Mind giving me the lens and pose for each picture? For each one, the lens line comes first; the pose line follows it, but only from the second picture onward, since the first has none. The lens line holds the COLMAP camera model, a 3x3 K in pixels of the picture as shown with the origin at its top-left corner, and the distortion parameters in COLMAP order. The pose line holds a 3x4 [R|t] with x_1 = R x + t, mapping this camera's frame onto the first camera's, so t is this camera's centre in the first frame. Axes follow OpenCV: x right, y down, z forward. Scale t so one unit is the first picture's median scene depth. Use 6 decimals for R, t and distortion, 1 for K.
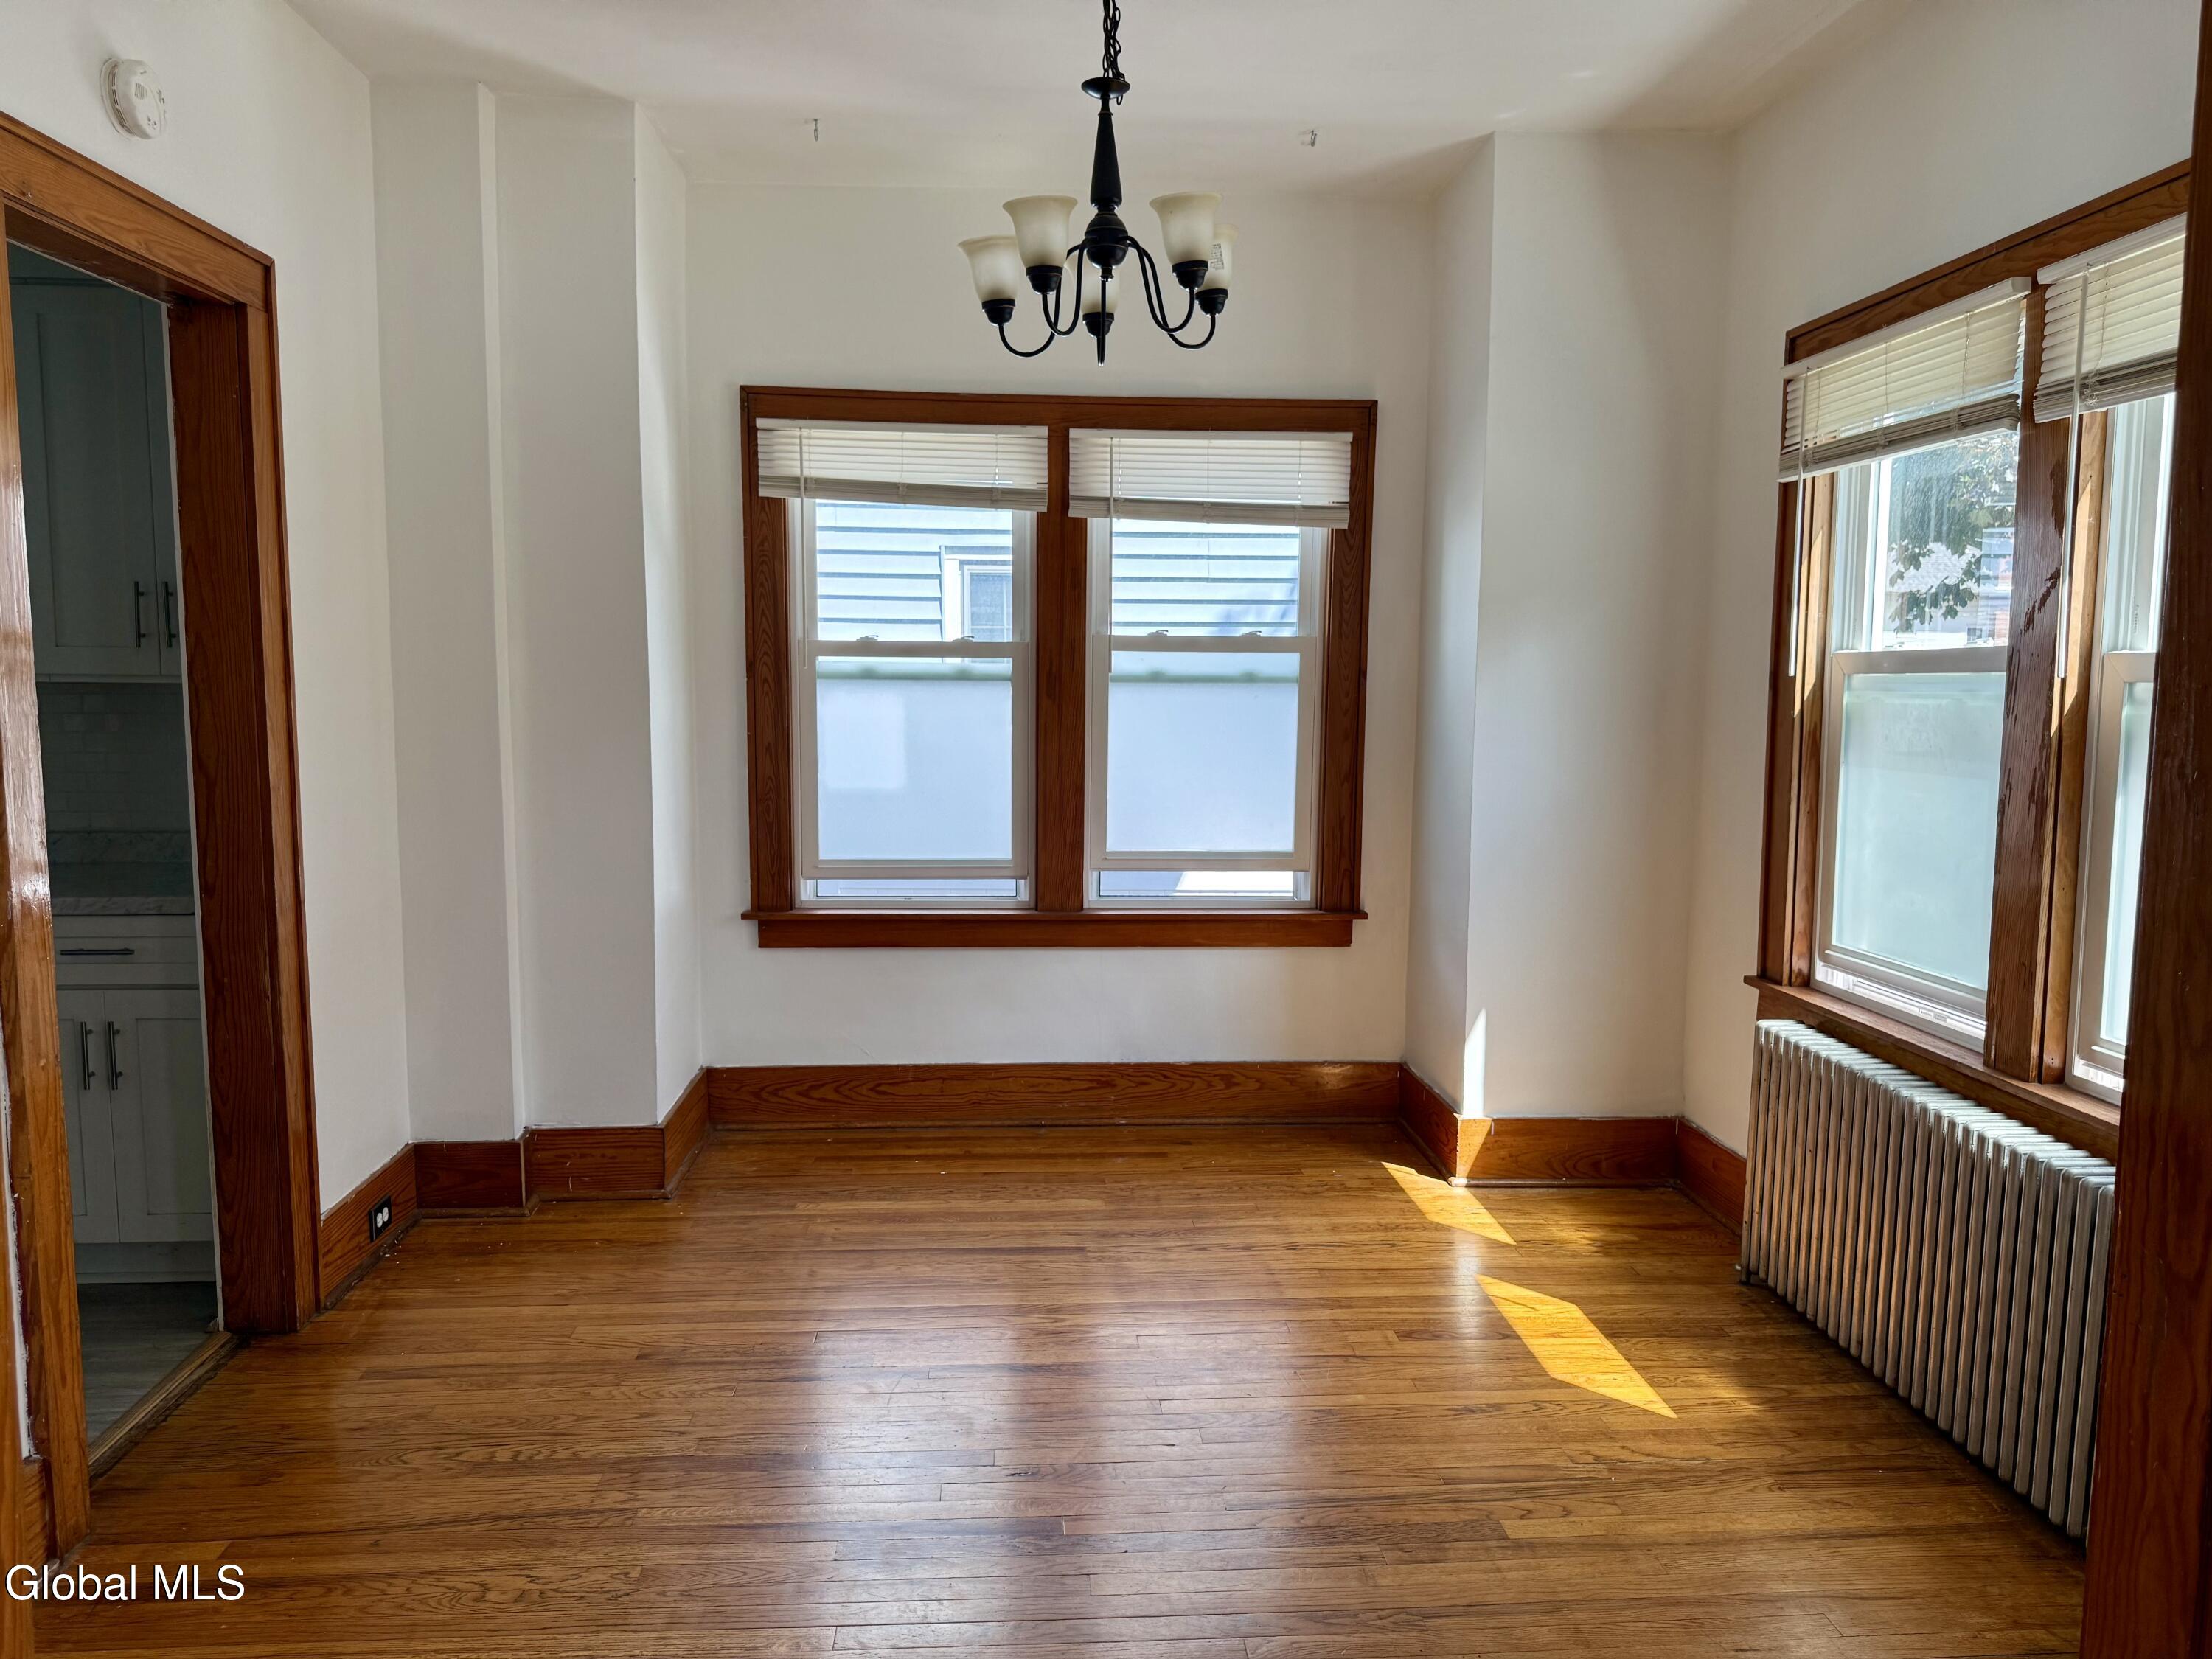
lens RADIAL K [[1542.1, 0, 1106.0], [0, 1542.1, 829.5], [0, 0, 1]] dist [0.079113, -0.124563]
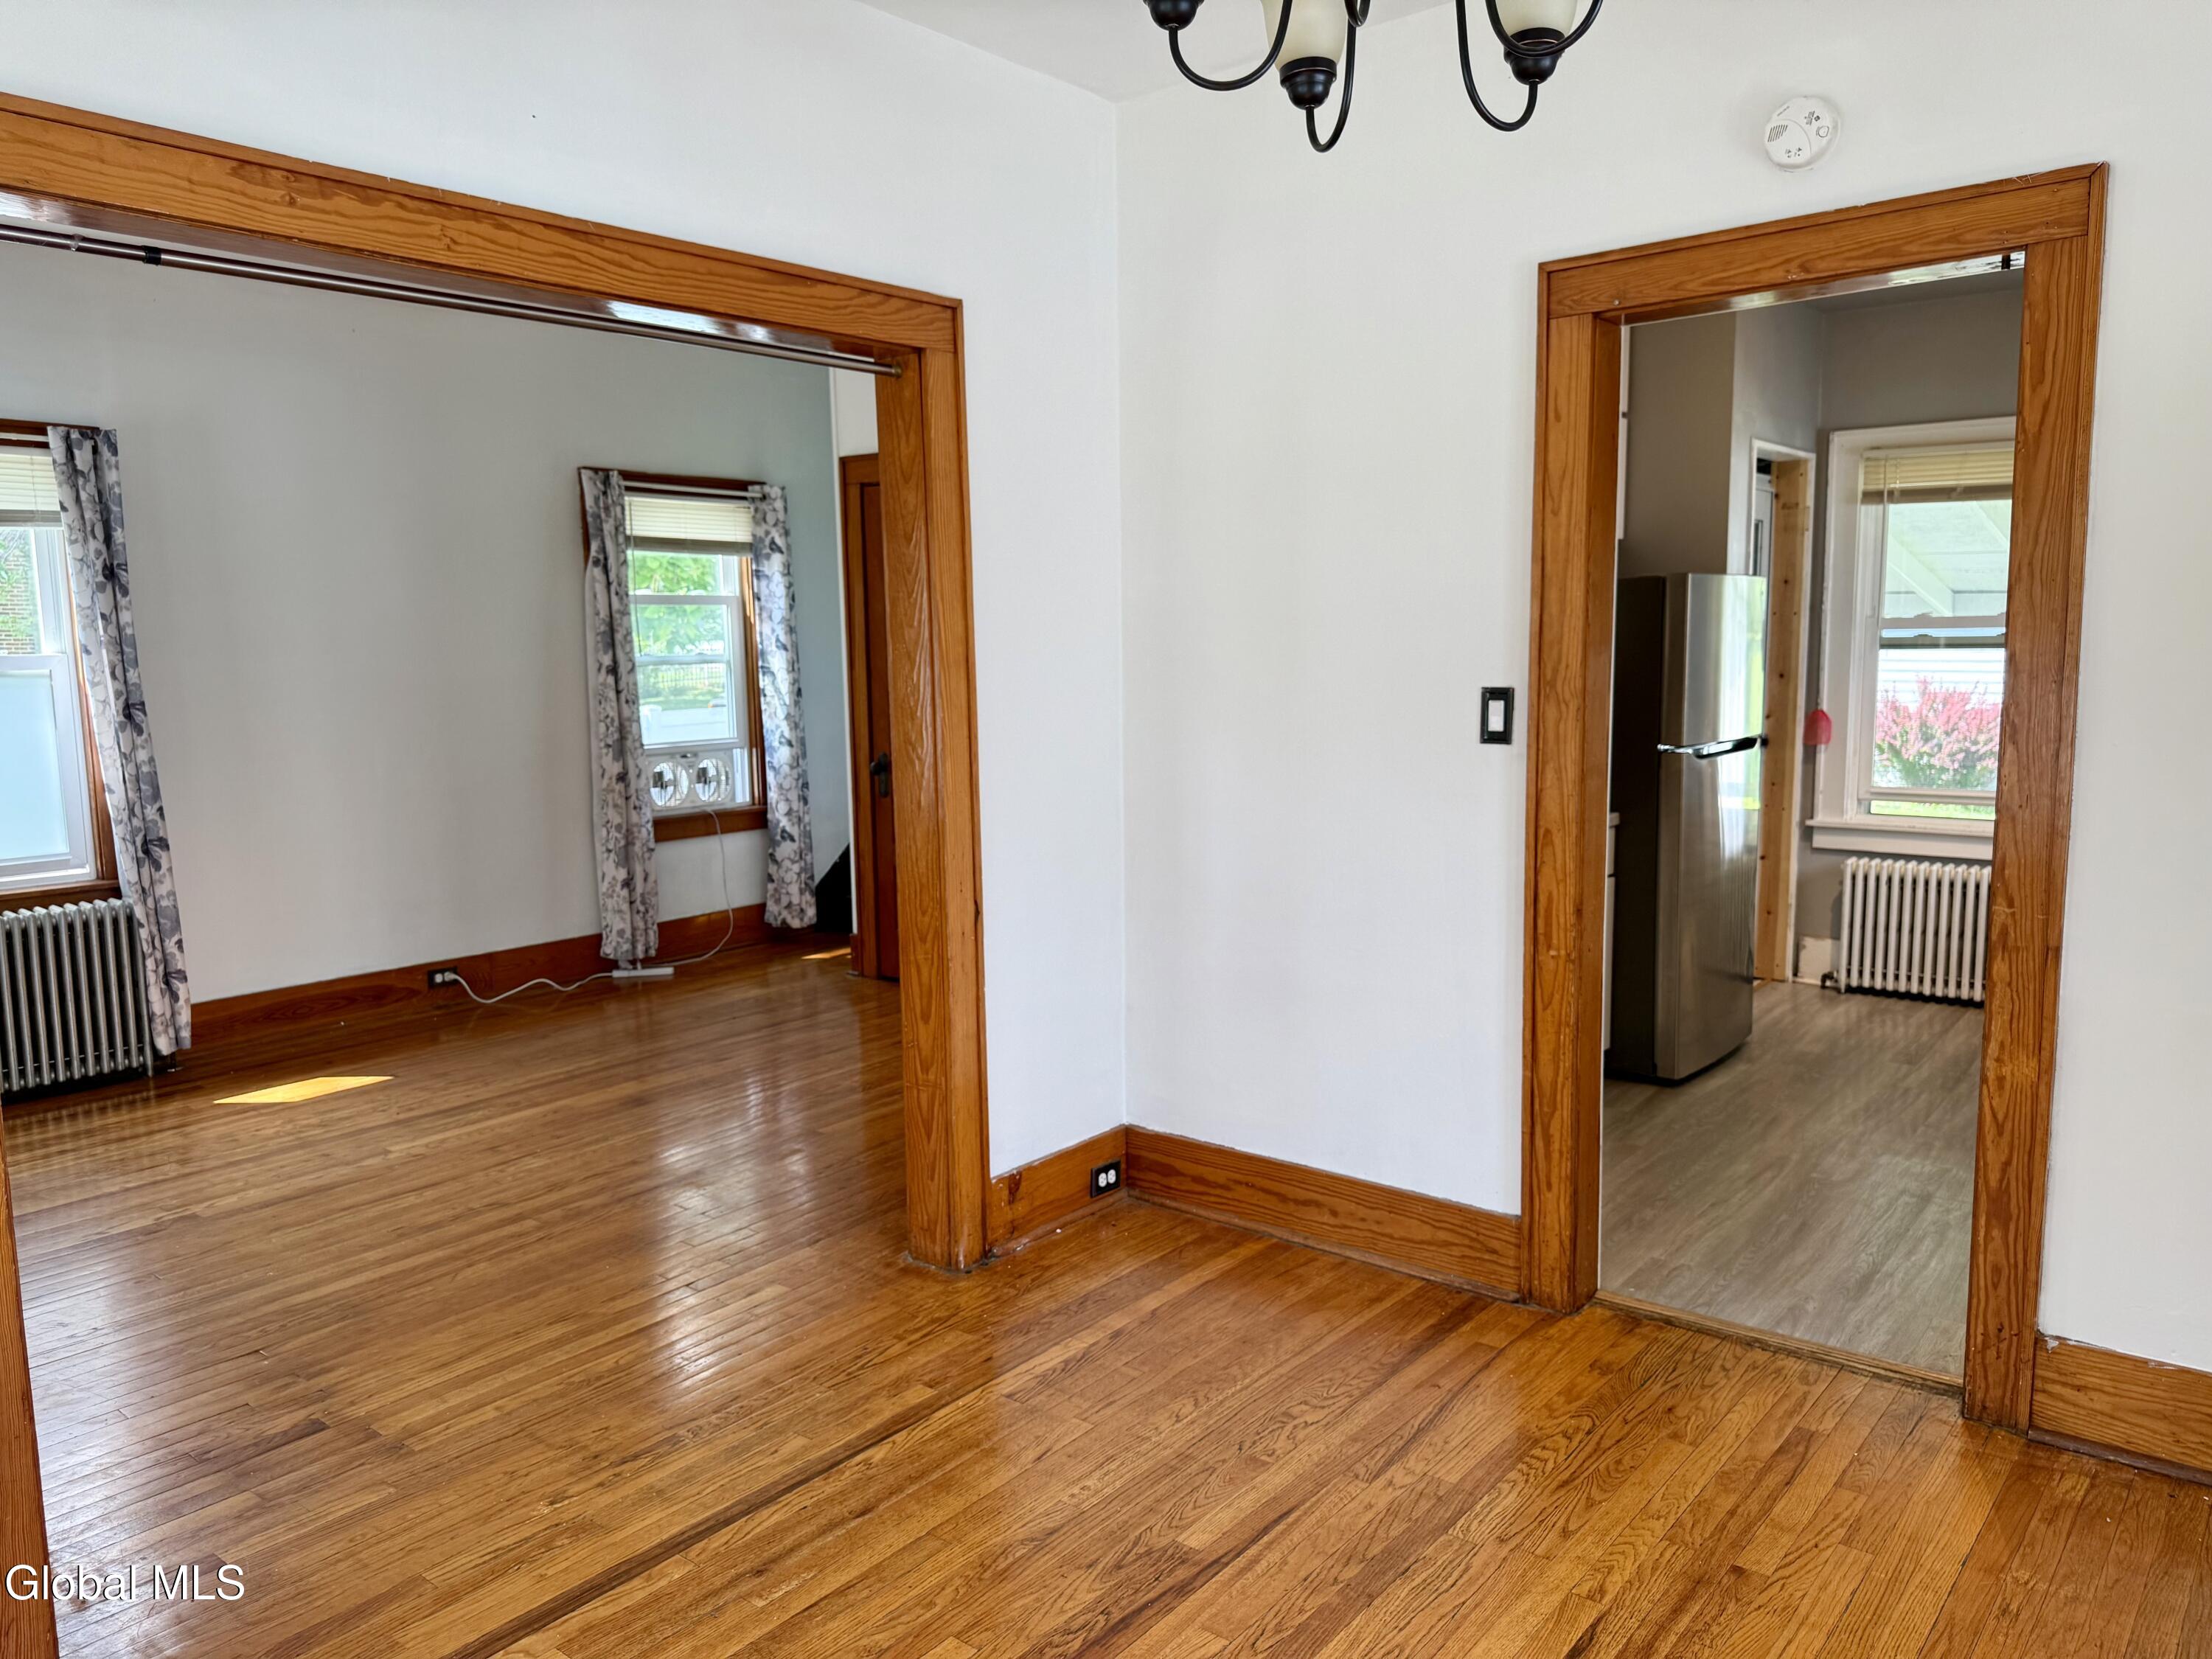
lens RADIAL K [[1542.1, 0, 1106.0], [0, 1542.1, 829.5], [0, 0, 1]] dist [0.079113, -0.124563]
pose [[-0.681057, 0.088886, -0.726815, 0.342029], [-0.068091, 0.980616, 0.183729, -0.108681], [0.729057, 0.174620, -0.661803, 0.945170]]
